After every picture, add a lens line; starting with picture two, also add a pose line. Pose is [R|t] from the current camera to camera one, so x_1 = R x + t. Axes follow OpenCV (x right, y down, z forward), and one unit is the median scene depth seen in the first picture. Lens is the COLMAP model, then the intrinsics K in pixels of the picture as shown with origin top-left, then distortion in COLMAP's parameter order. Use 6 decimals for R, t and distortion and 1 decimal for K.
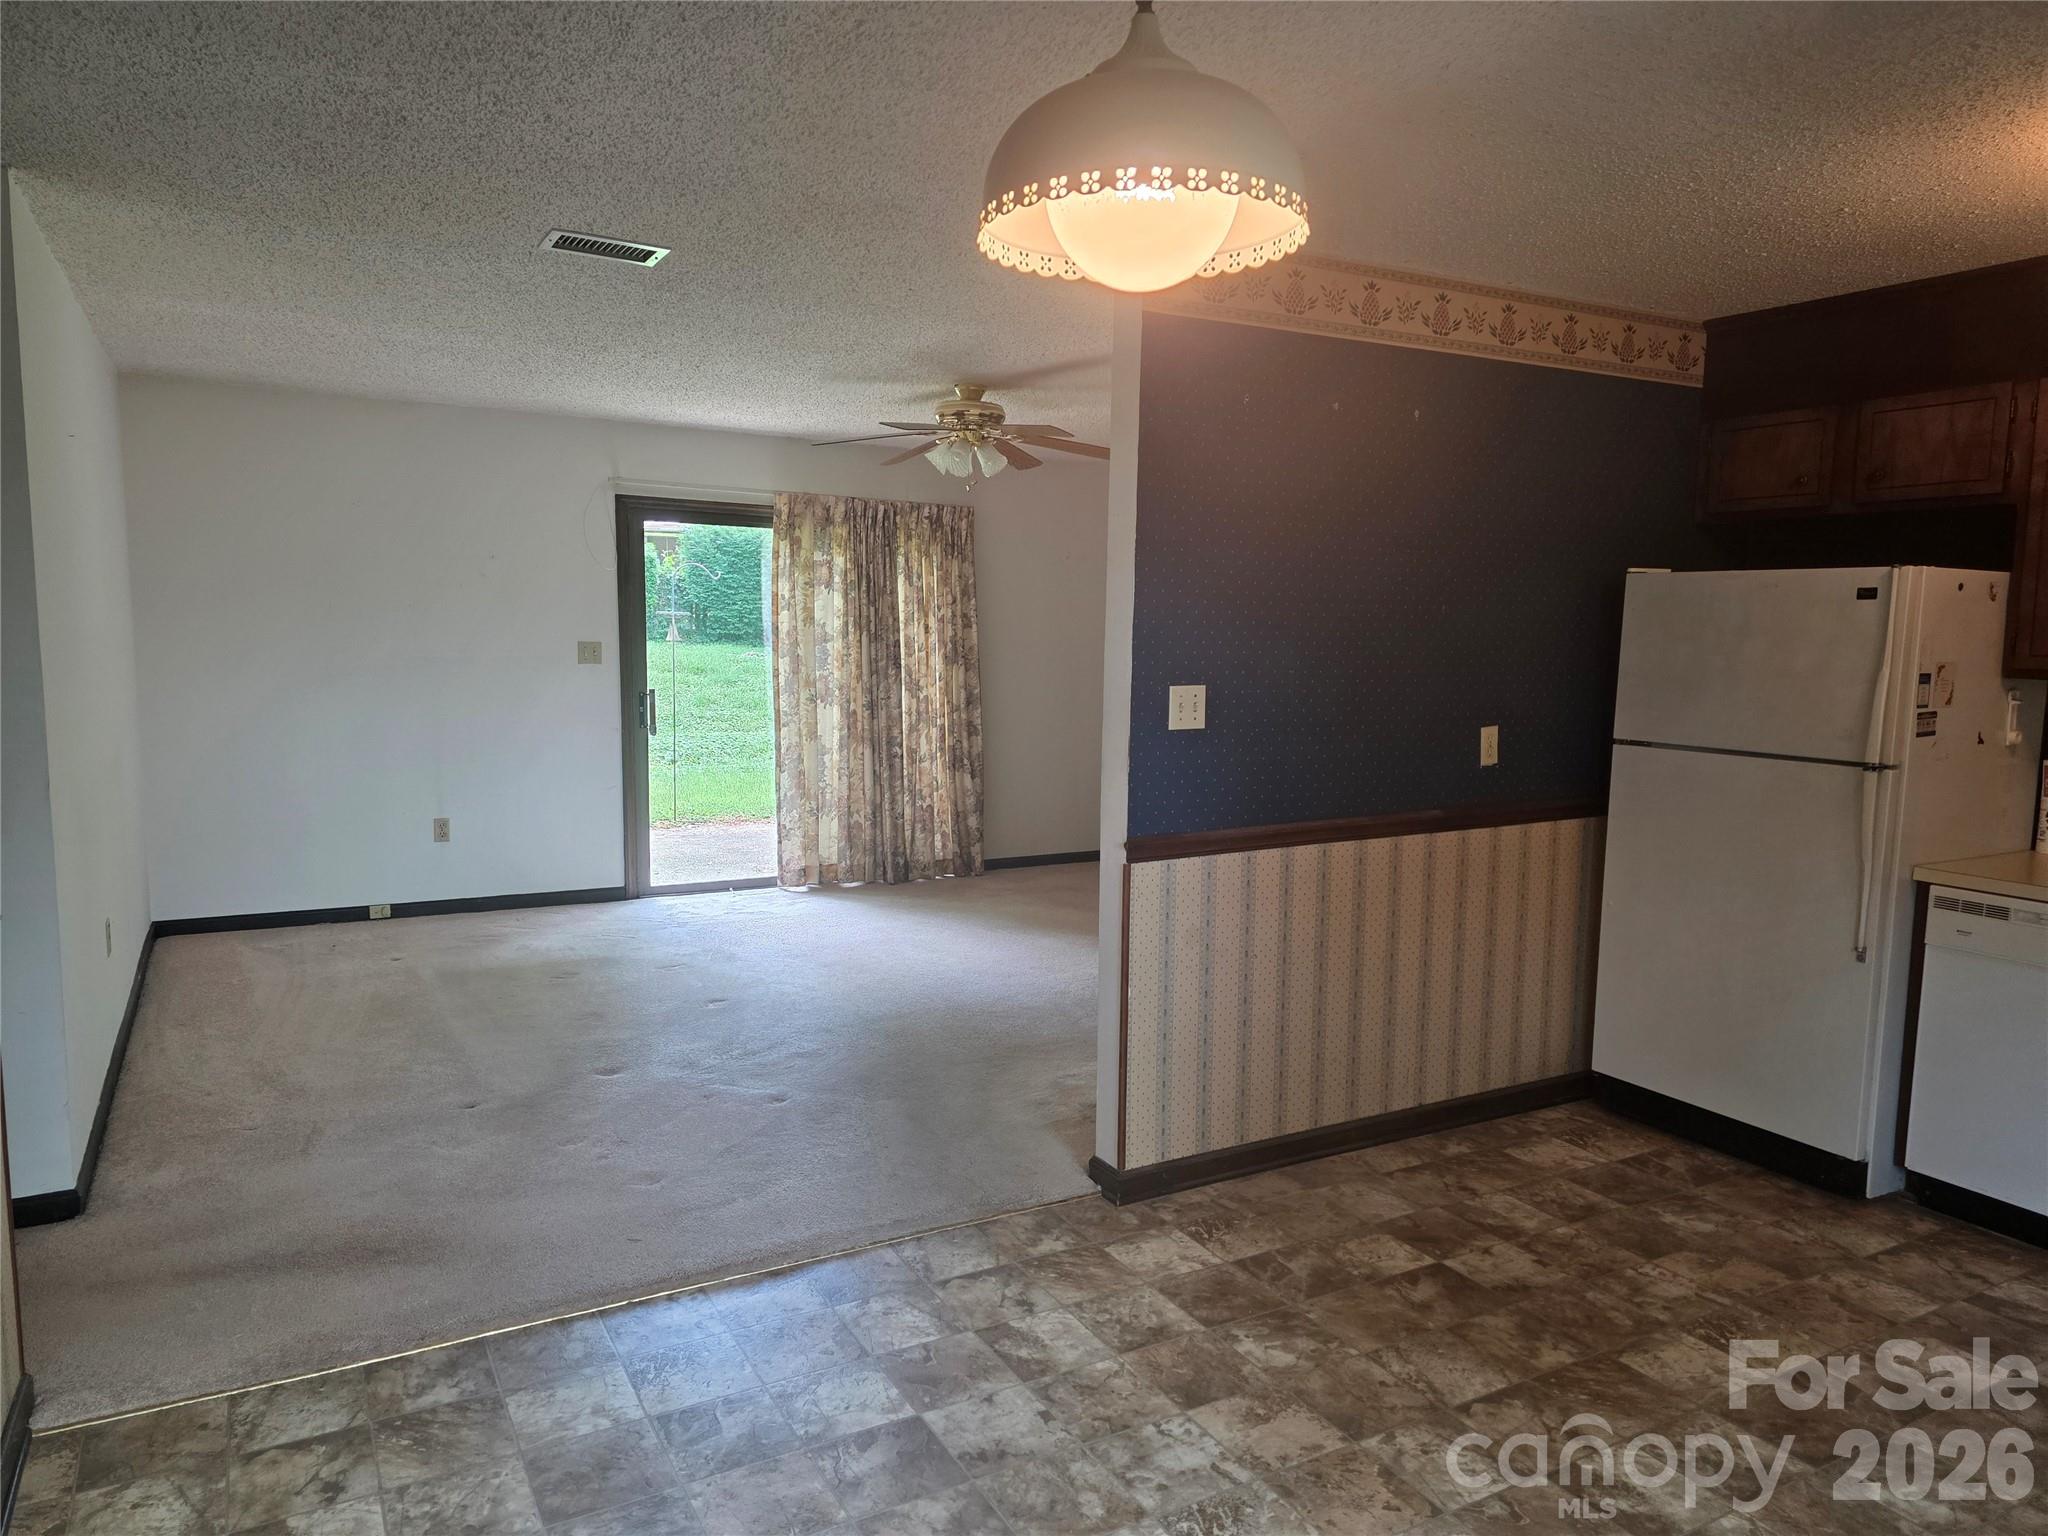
lens RADIAL K [[1379.6, 0, 1032.0], [0, 1379.6, 766.9], [0, 0, 1]] dist [-0.003028, -0.001092]
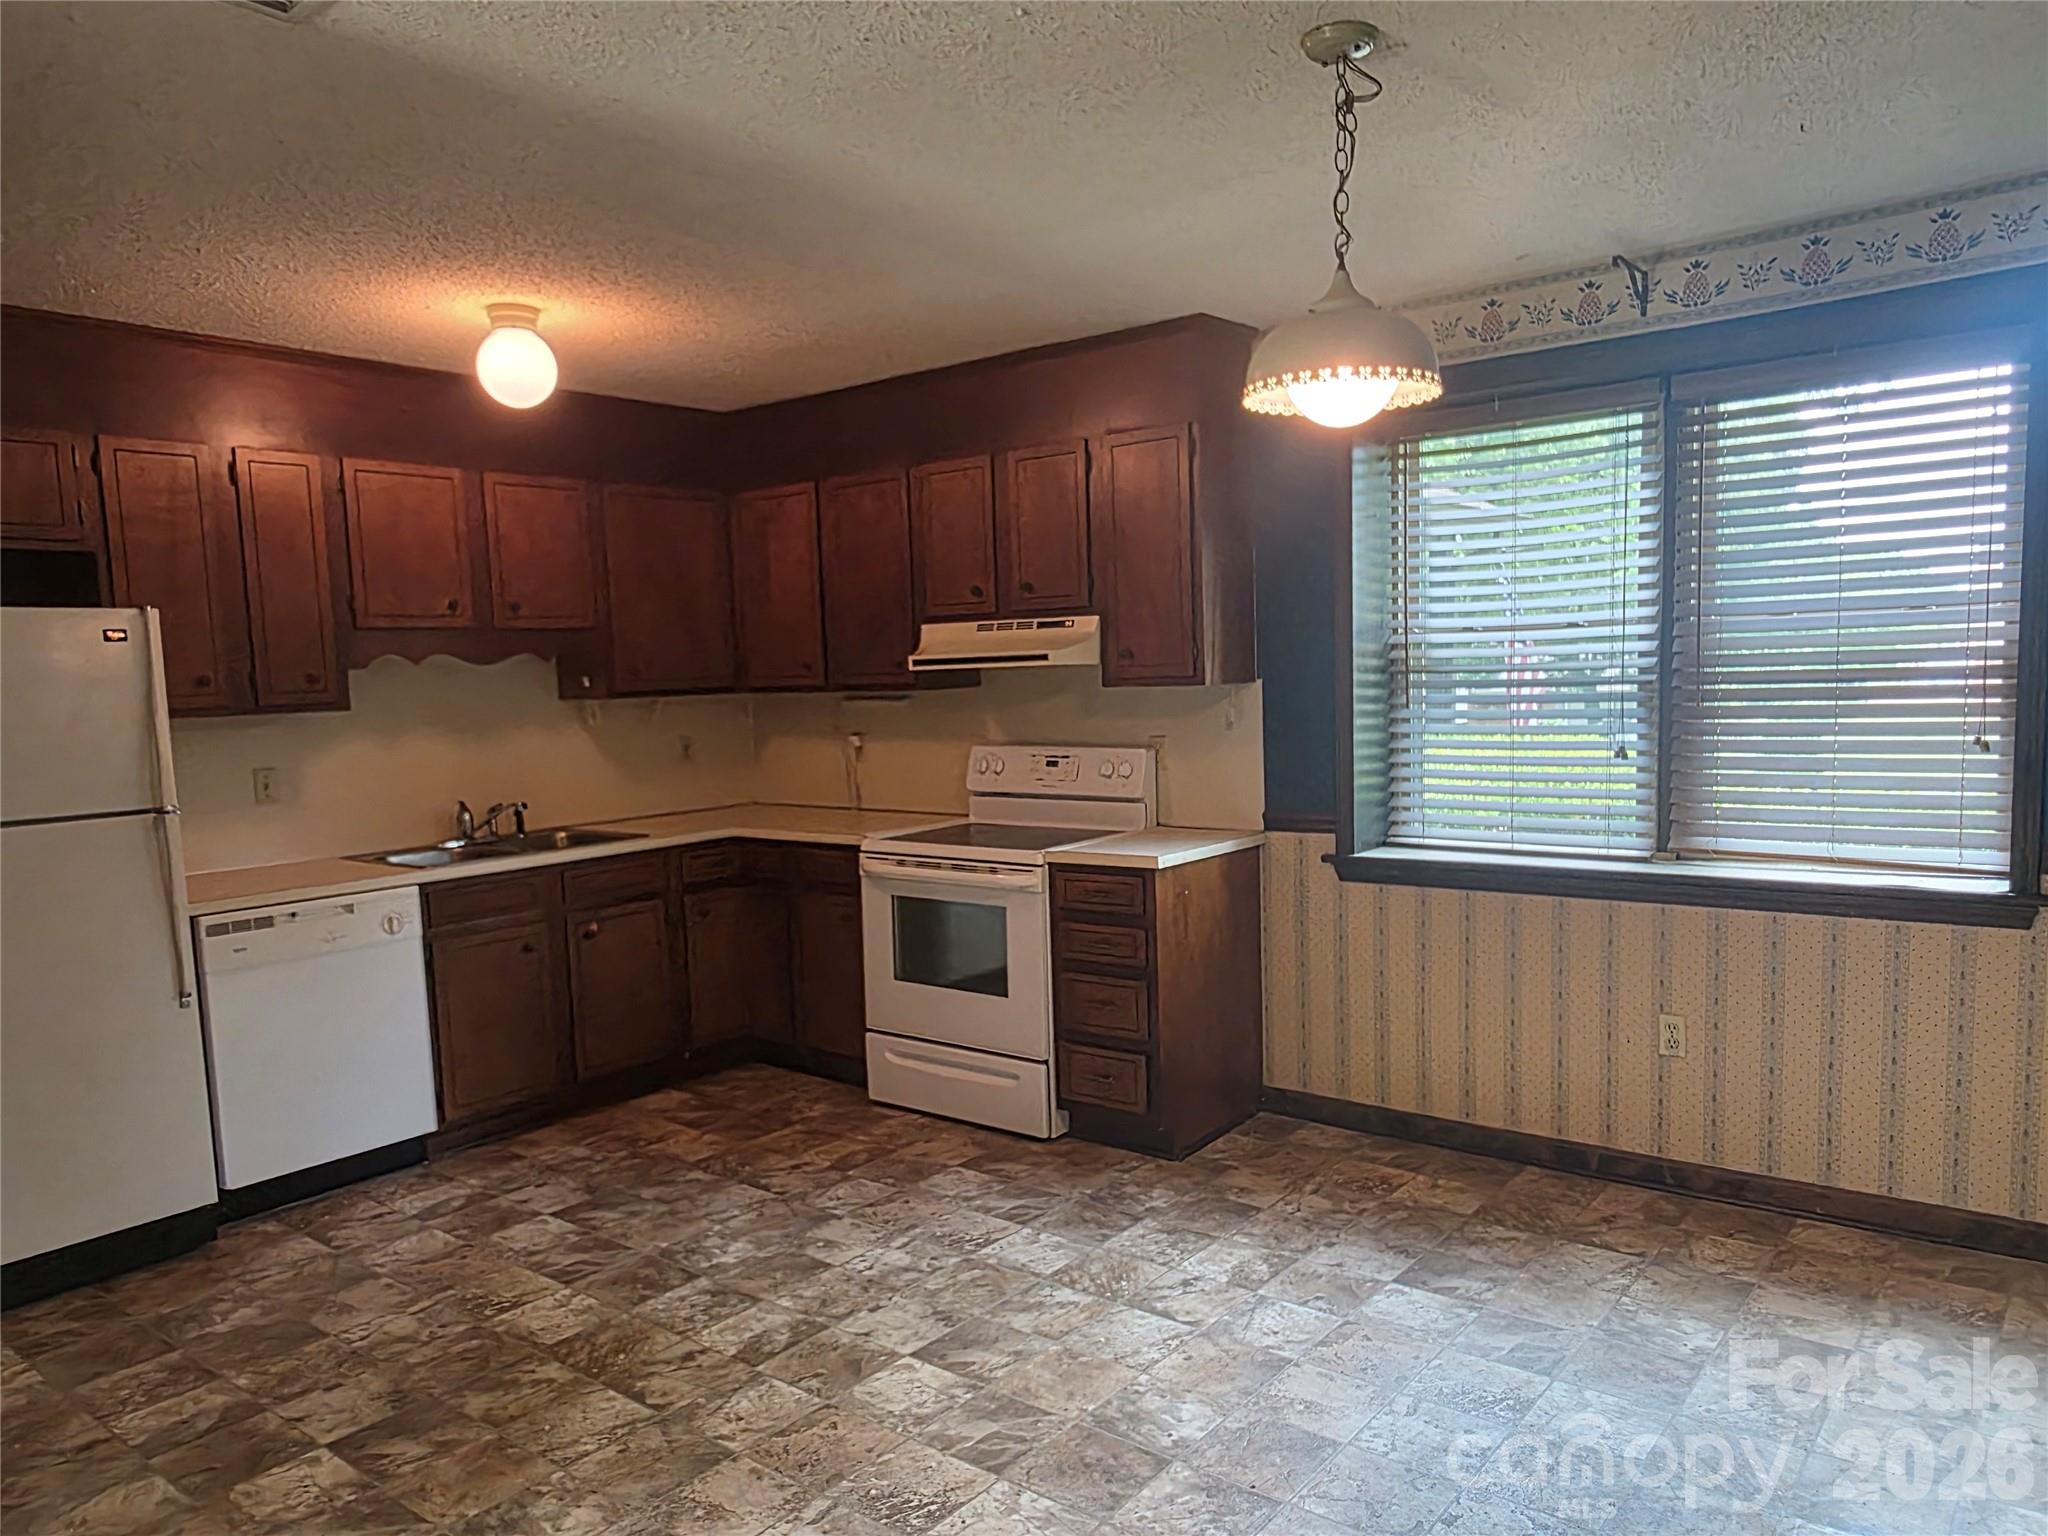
lens RADIAL K [[1379.6, 0, 1034.4], [0, 1379.6, 780.4], [0, 0, 1]] dist [-0.003028, -0.001092]
pose [[-0.373282, -0.078307, 0.924407, -0.579442], [0.128517, 0.982459, 0.135121, -0.081290], [-0.918773, 0.169240, -0.356670, 0.839282]]
